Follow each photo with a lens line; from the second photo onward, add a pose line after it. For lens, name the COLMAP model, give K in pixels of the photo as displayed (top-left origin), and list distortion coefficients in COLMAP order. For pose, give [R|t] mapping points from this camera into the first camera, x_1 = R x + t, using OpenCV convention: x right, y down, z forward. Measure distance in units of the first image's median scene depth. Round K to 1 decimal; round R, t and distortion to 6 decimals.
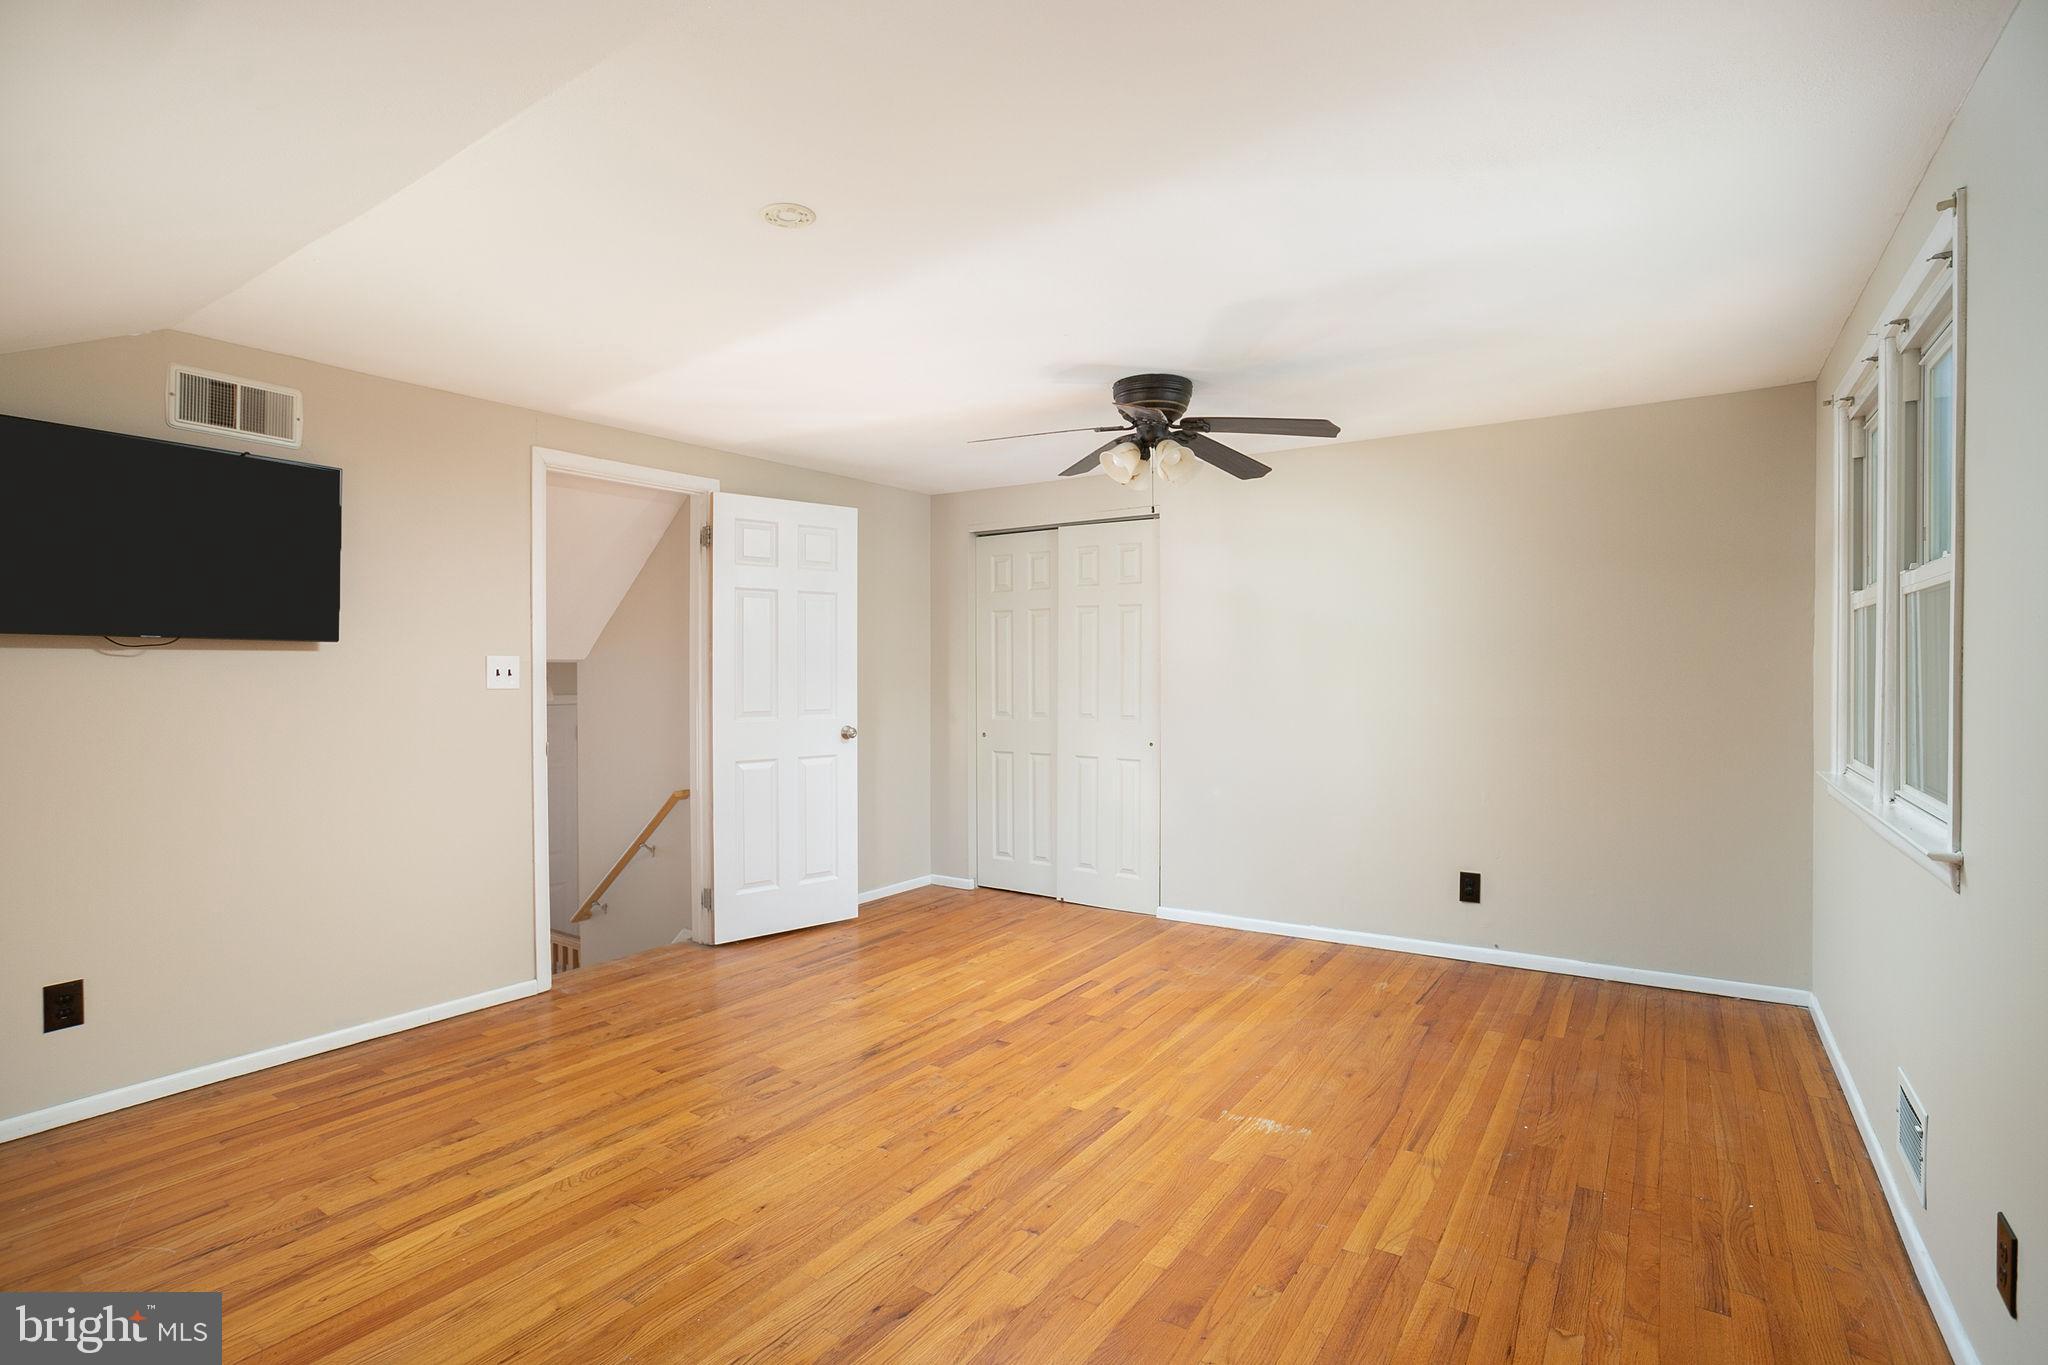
lens RADIAL K [[986.6, 0, 1014.9], [0, 986.6, 671.1], [0, 0, 1]] dist [-0.033718, 0.009638]
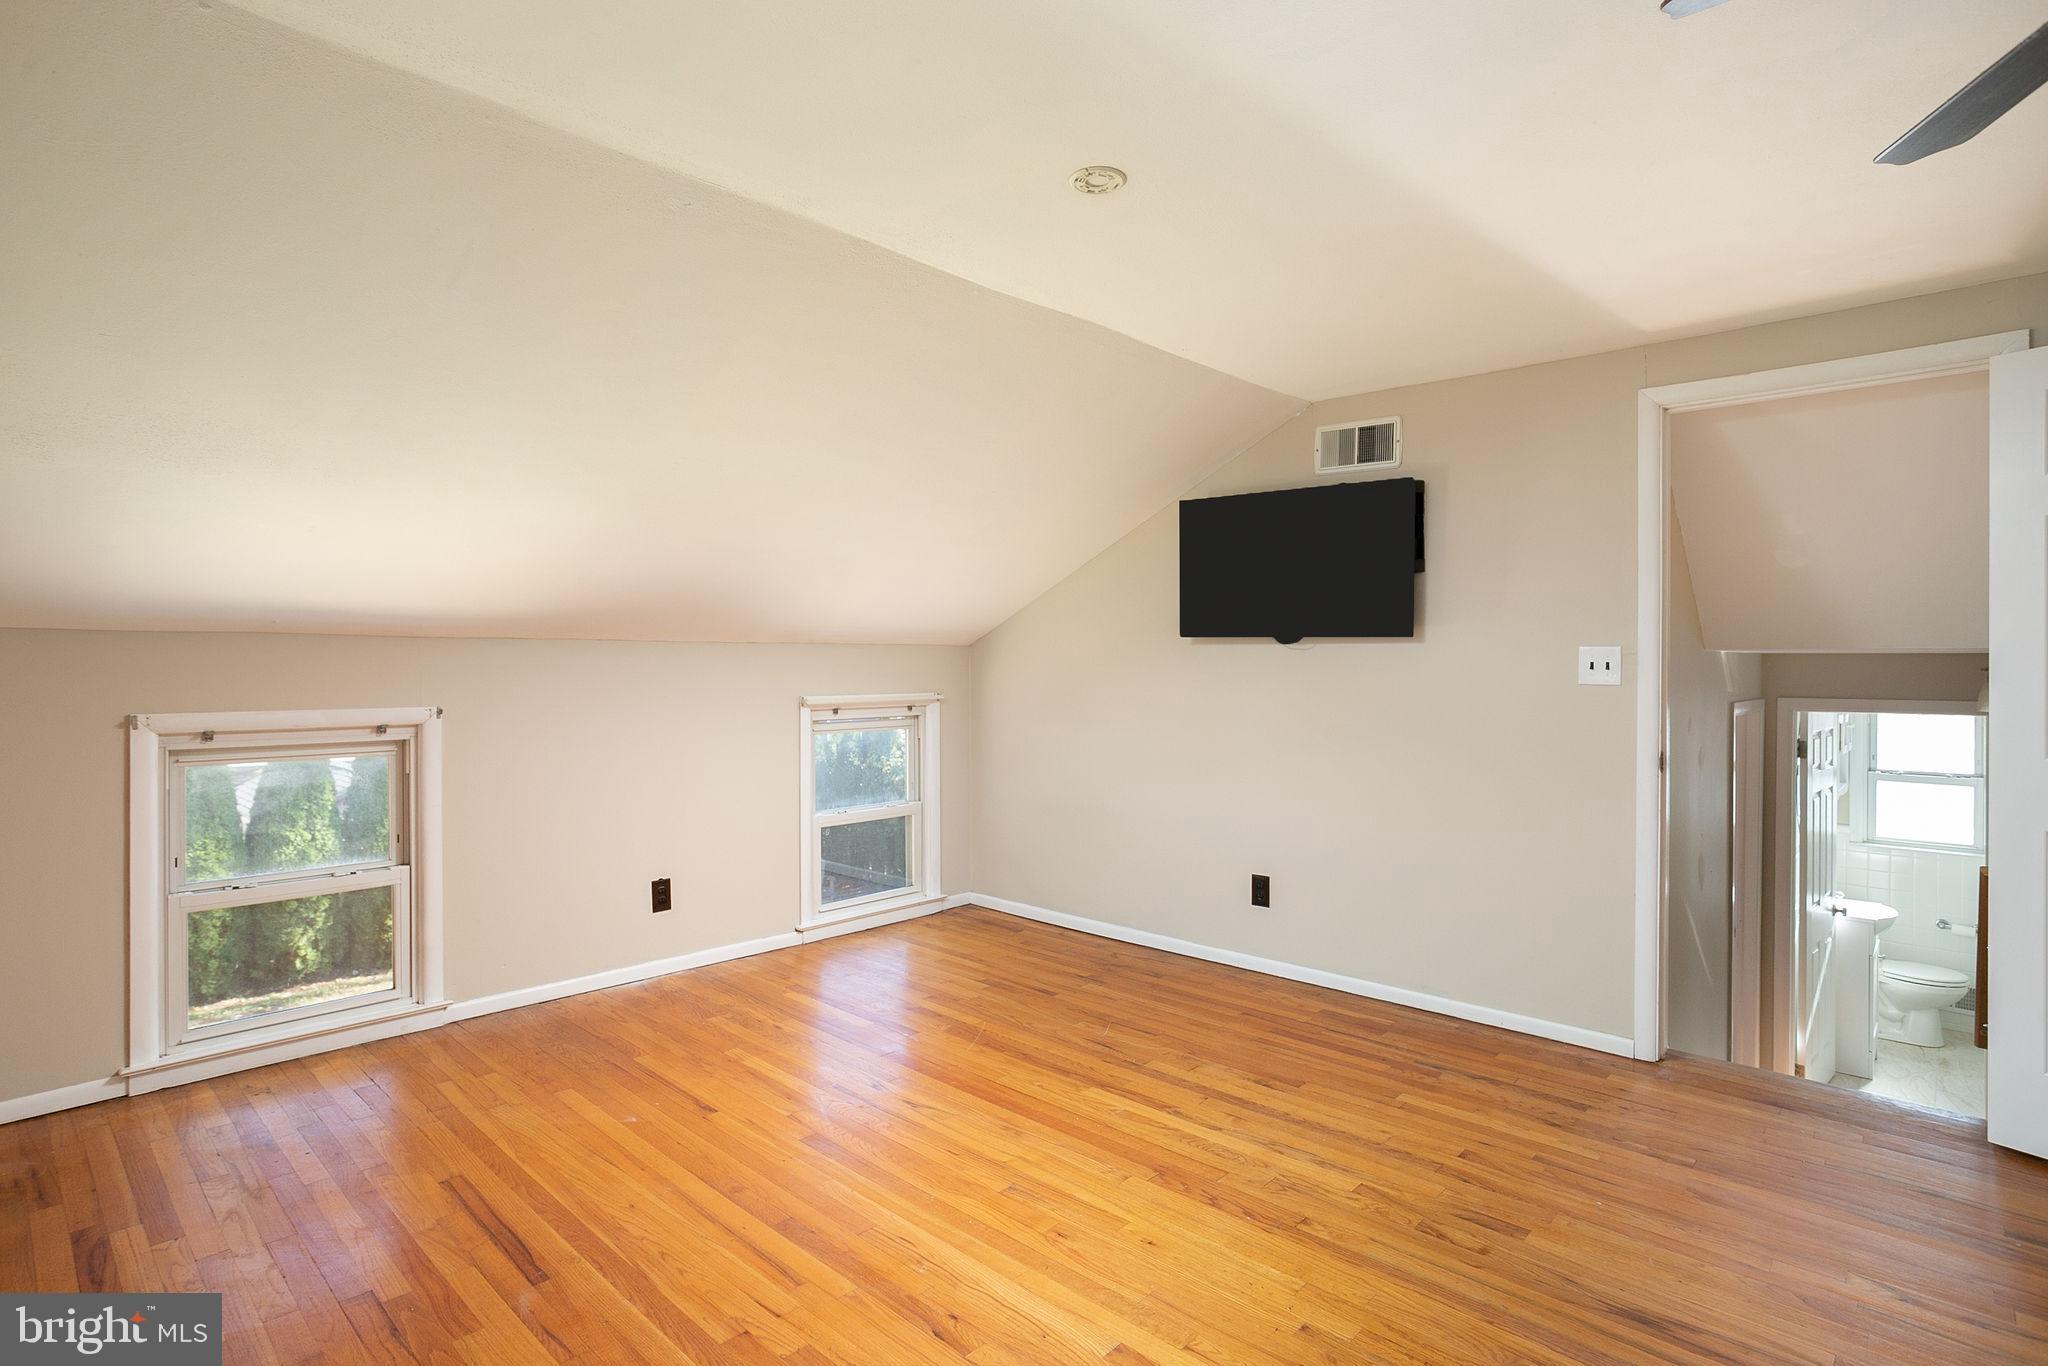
lens RADIAL K [[1033.5, 0, 1015.7], [0, 1033.5, 666.9], [0, 0, 1]] dist [-0.030976, 0.003063]
pose [[-0.154271, 0.007220, -0.988002, 0.570516], [-0.005388, 0.999952, 0.008148, -0.002616], [0.988014, 0.006580, -0.154225, 0.814326]]
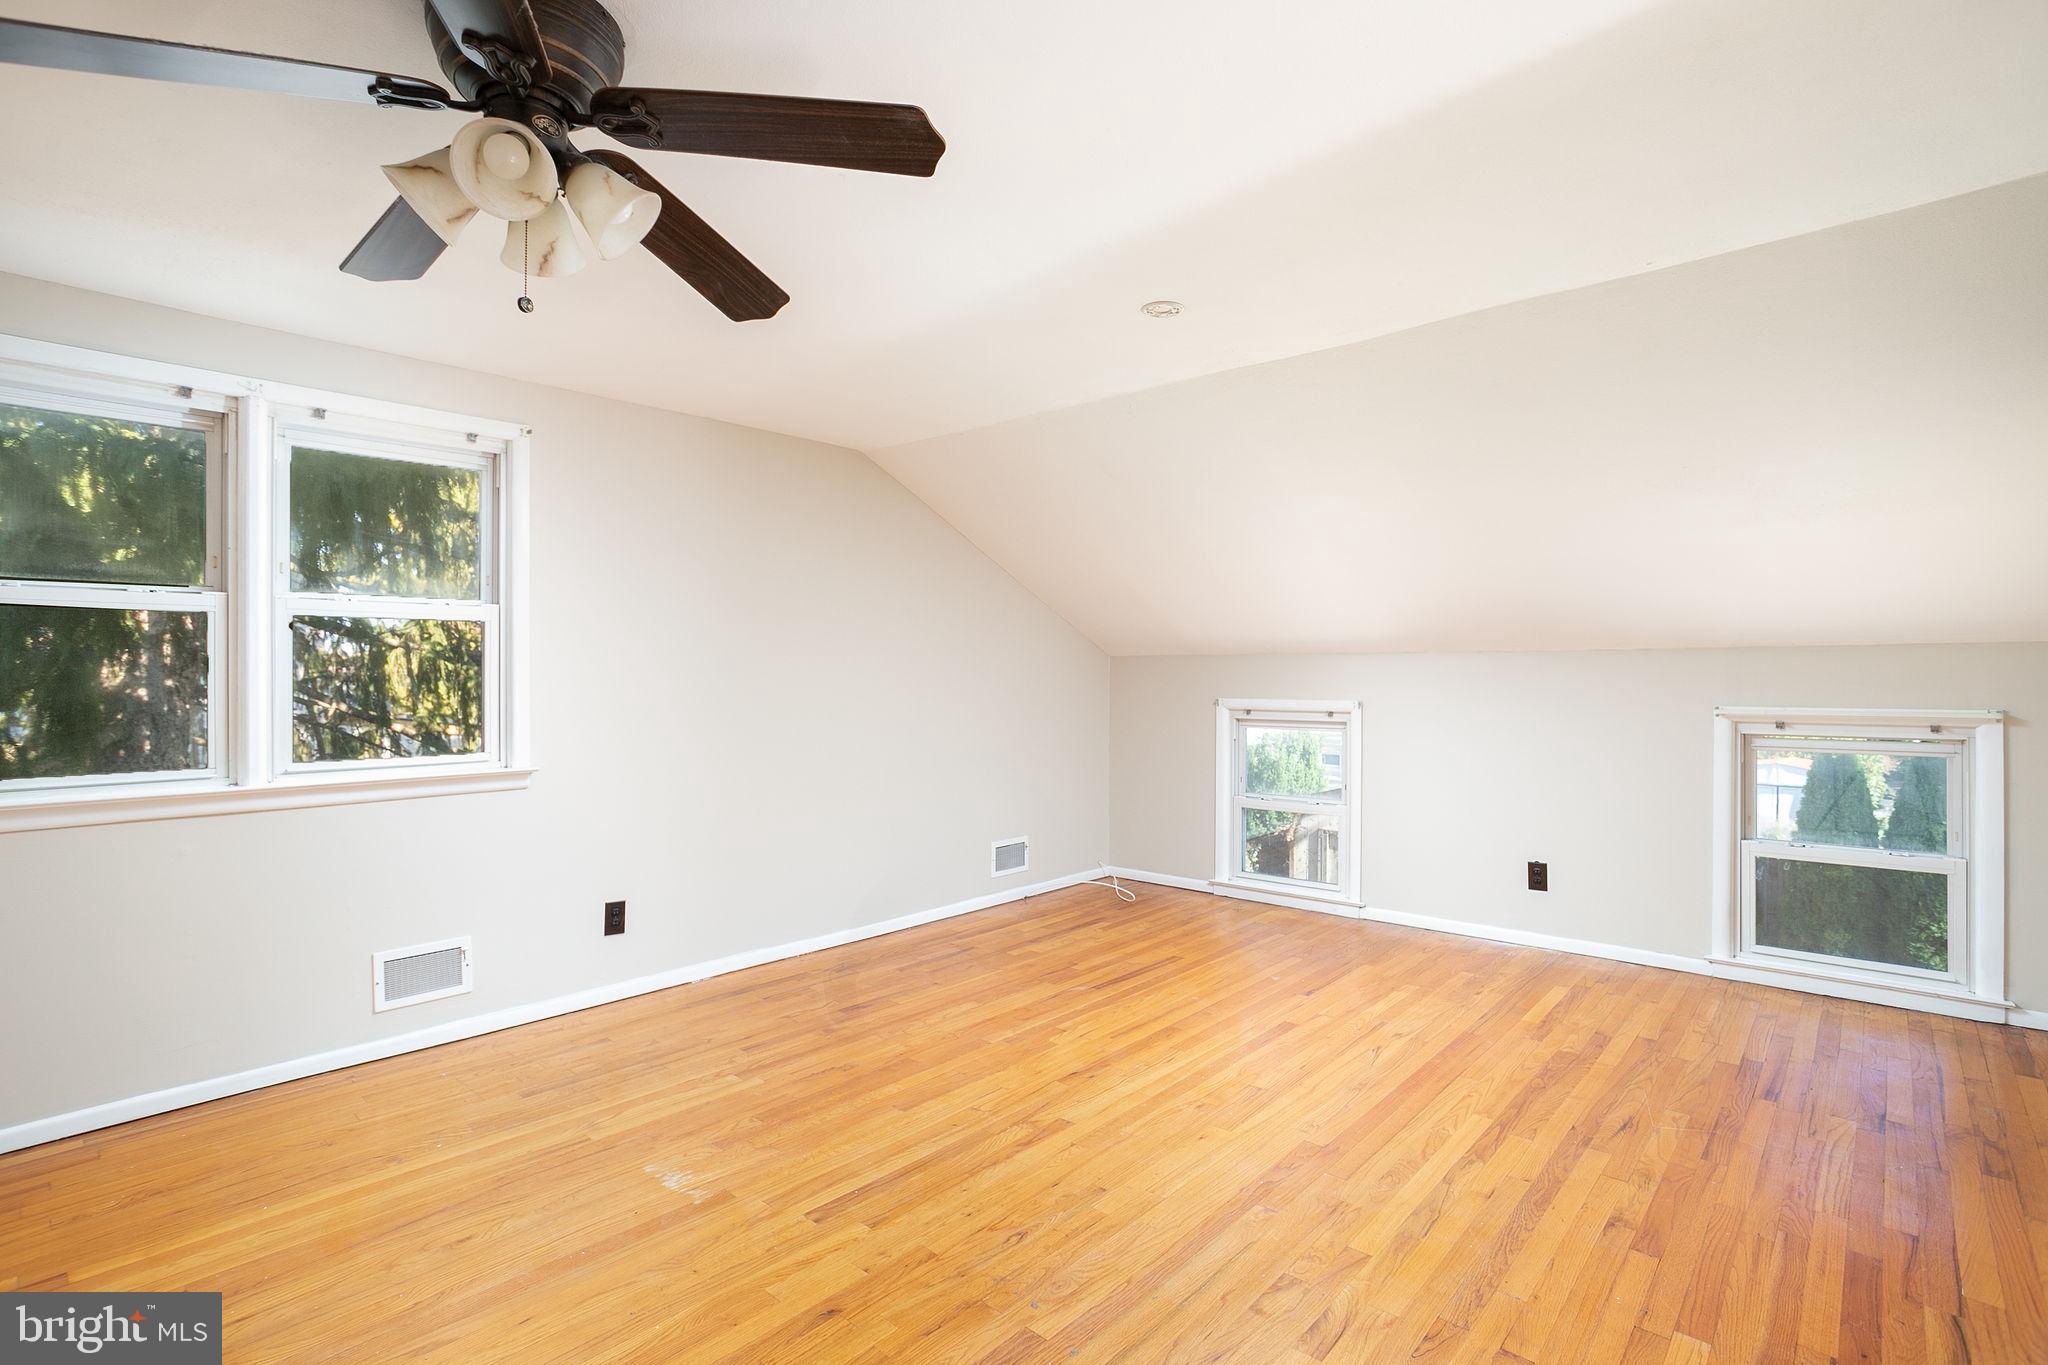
lens RADIAL K [[986.6, 0, 1024.0], [0, 986.6, 678.9], [0, 0, 1]] dist [-0.033718, 0.009638]
pose [[-0.990908, 0.006100, 0.134399, -0.167441], [0.007086, 0.999951, 0.006863, 0.003820], [-0.134351, 0.007753, -0.990903, 1.720547]]
